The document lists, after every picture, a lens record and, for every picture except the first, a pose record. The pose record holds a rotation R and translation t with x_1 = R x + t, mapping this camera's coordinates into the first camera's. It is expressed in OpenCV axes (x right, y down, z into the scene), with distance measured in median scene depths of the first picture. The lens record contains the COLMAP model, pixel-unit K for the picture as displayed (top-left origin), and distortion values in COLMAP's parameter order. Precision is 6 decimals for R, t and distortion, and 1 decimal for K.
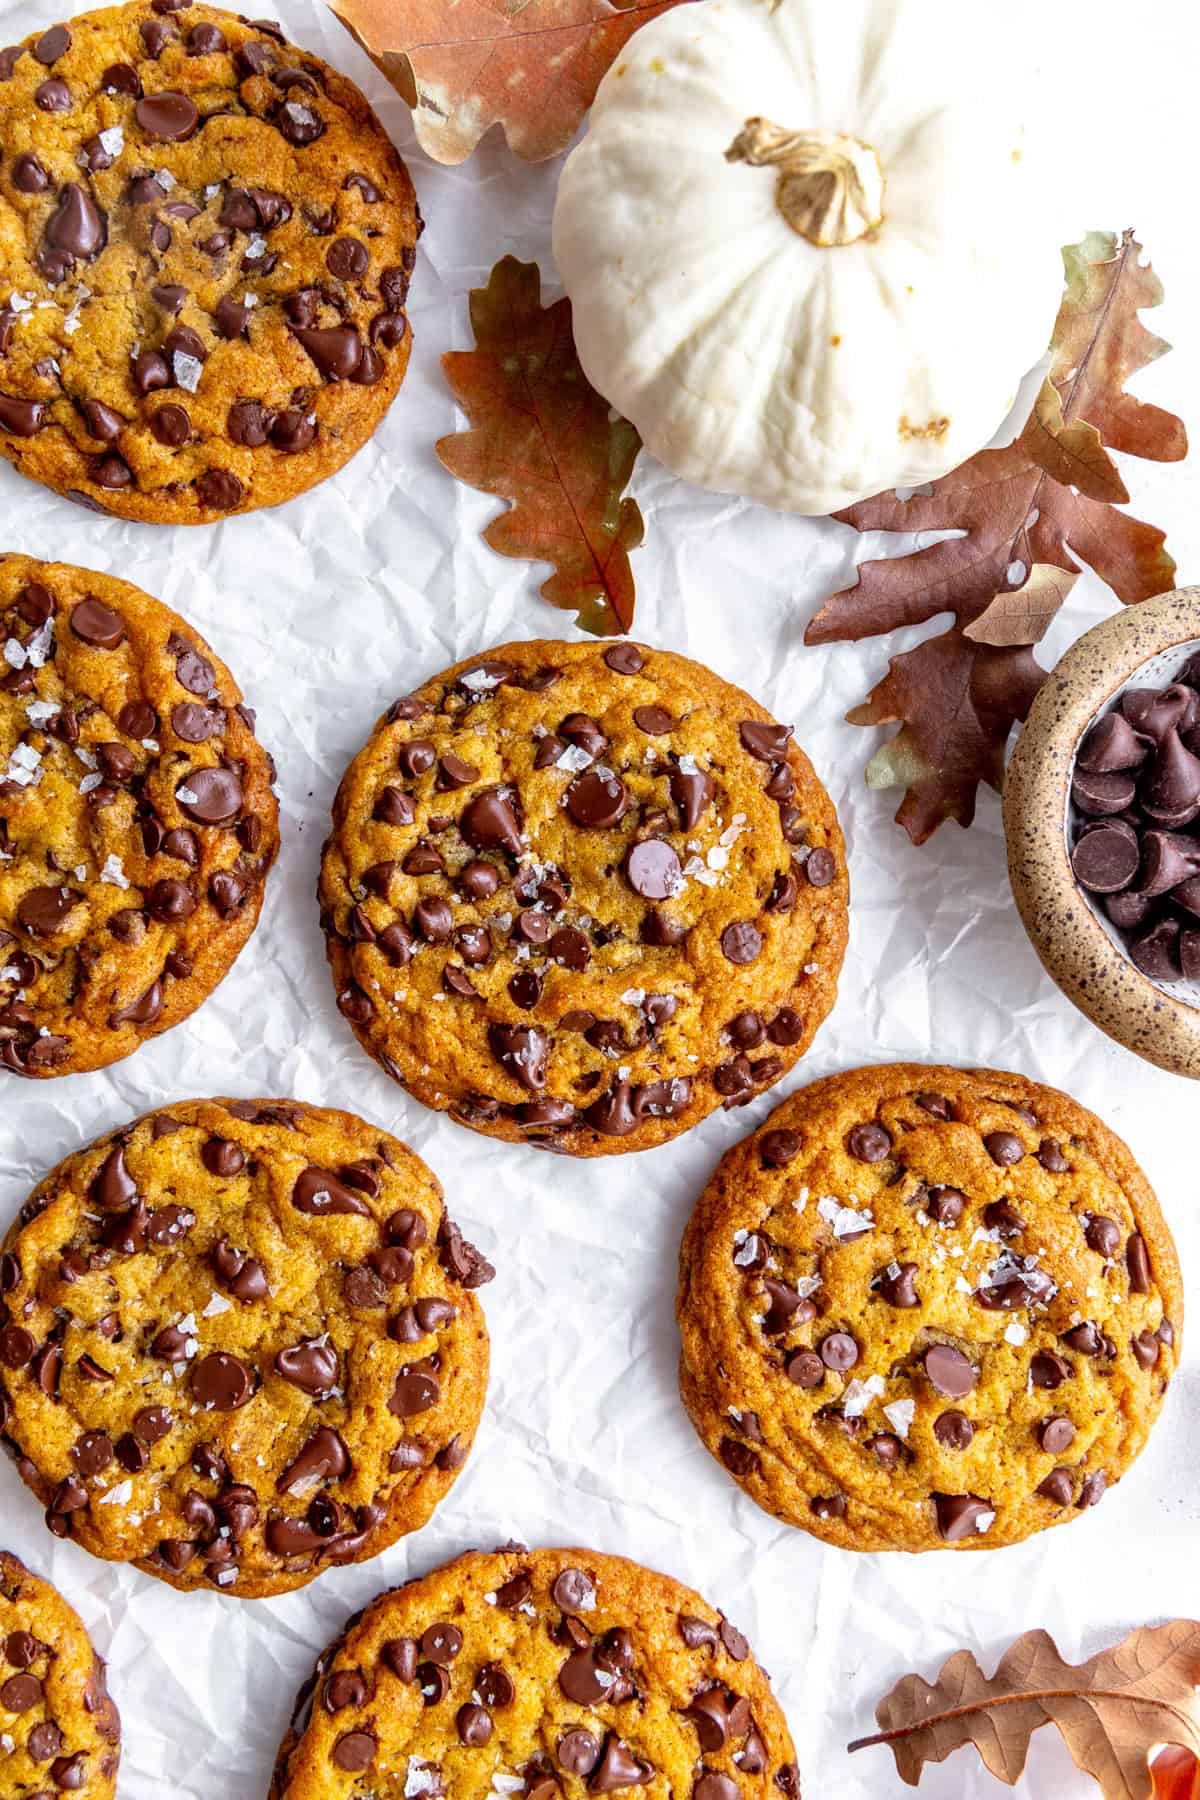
lens RADIAL K [[1594.5, 0, 599.8], [0, 1594.5, 903.3], [0, 0, 1]] dist [-0.025459, 0.025261]
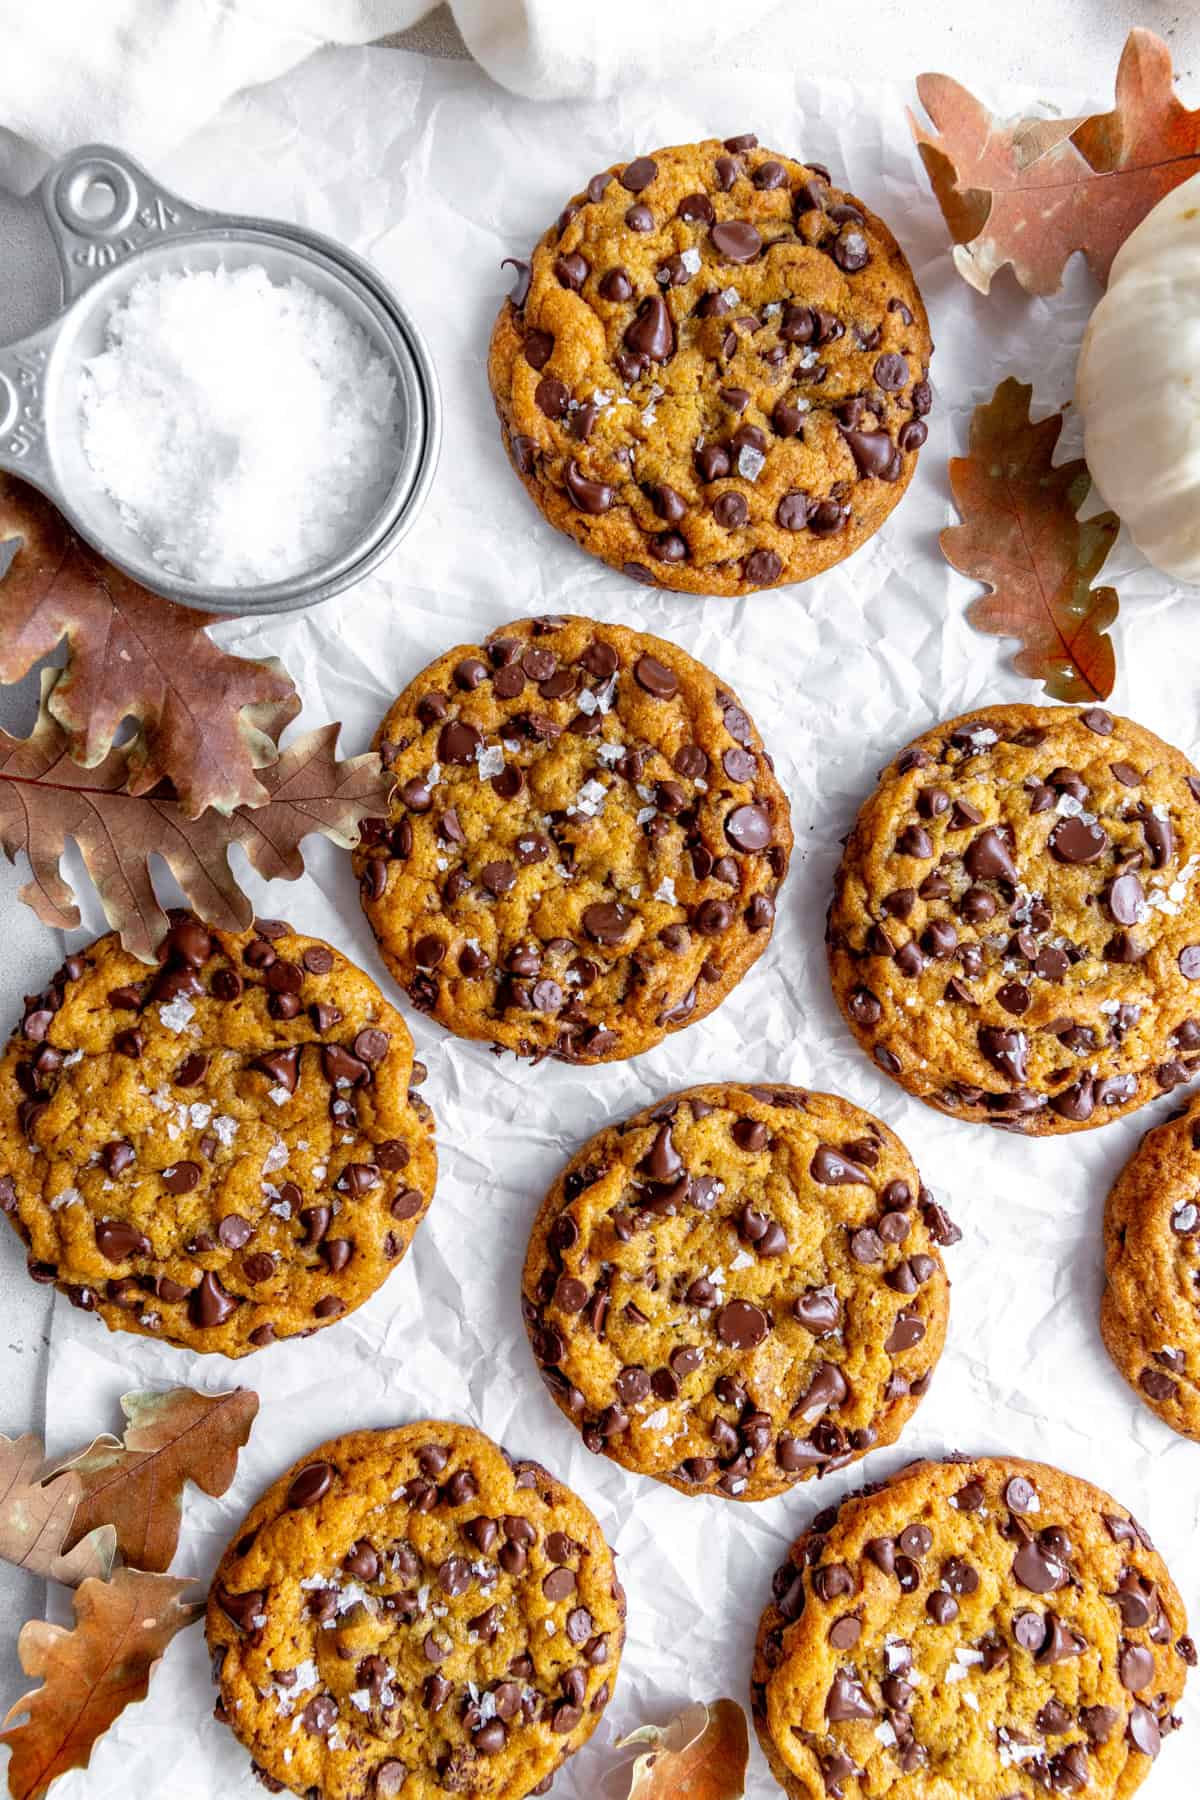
lens RADIAL K [[1140.3, 0, 600.9], [0, 1140.3, 900.5], [0, 0, 1]] dist [-0.015702, 0.007037]
pose [[0.998735, 0.020566, 0.045895, -0.391861], [-0.021210, 0.999683, 0.013587, -0.023717], [-0.045601, -0.014543, 0.998854, 0.165533]]
